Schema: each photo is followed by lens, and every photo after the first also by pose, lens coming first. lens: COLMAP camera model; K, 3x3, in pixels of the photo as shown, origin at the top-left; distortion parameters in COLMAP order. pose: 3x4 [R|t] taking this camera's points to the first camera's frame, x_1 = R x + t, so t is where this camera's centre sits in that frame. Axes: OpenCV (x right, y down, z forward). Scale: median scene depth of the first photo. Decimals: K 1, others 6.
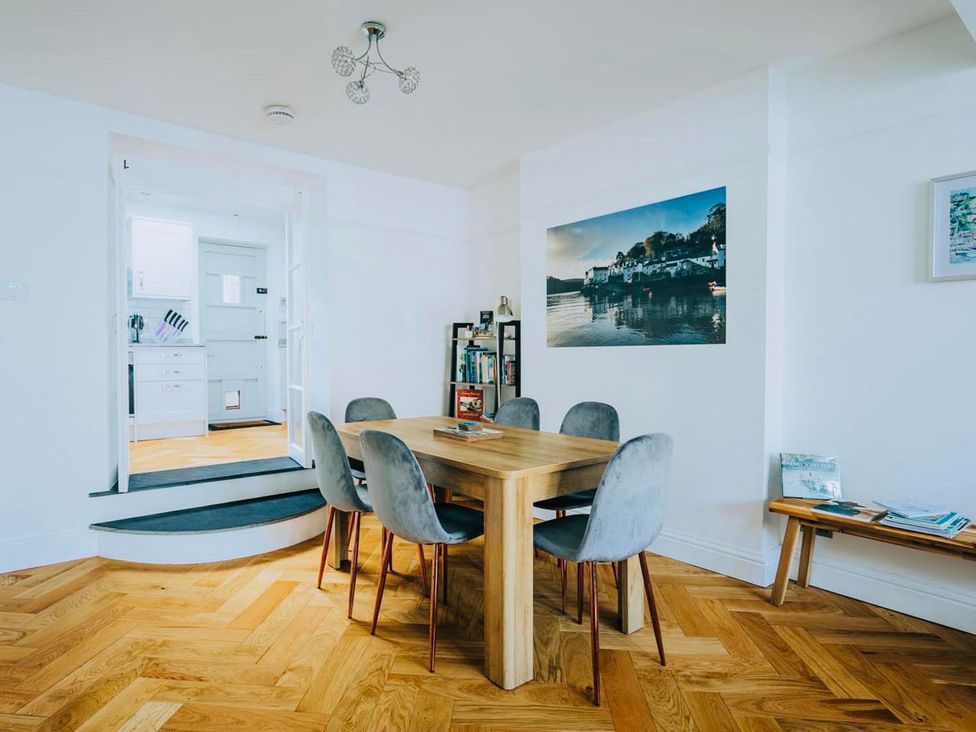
lens RADIAL K [[547.4, 0, 484.3], [0, 547.4, 359.8], [0, 0, 1]] dist [-0.003276, -0.000415]
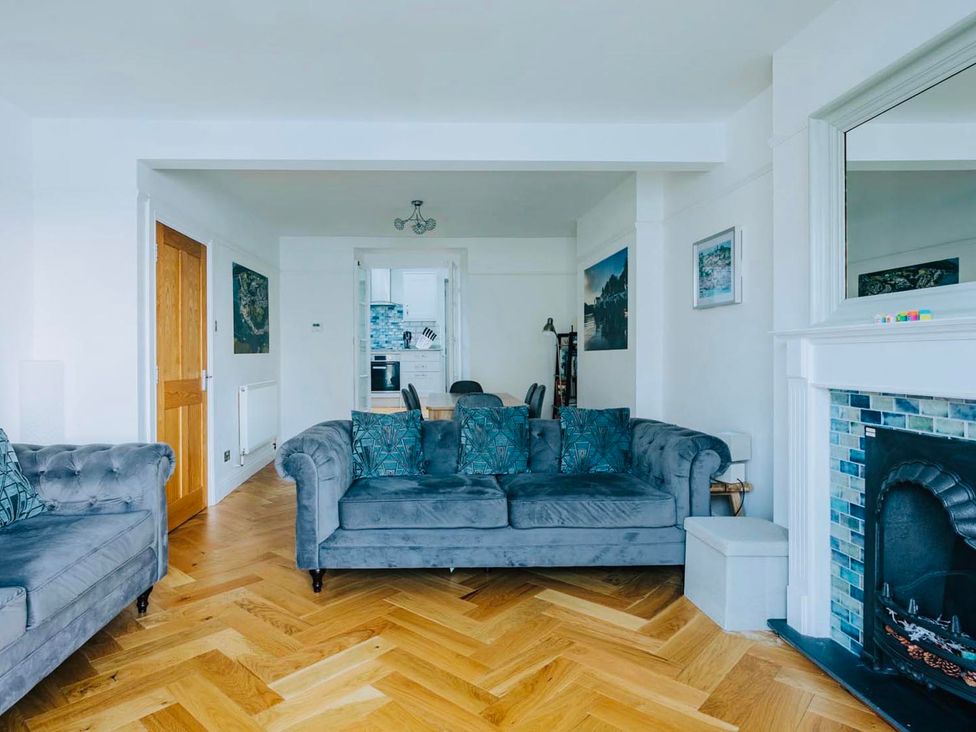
lens RADIAL K [[547.4, 0, 484.3], [0, 547.4, 359.8], [0, 0, 1]] dist [-0.003276, -0.000415]
pose [[0.834911, 0.004122, -0.550369, 0.724661], [-0.004544, 0.999989, 0.000597, 0.001639], [0.550366, 0.002002, 0.834921, -0.386340]]
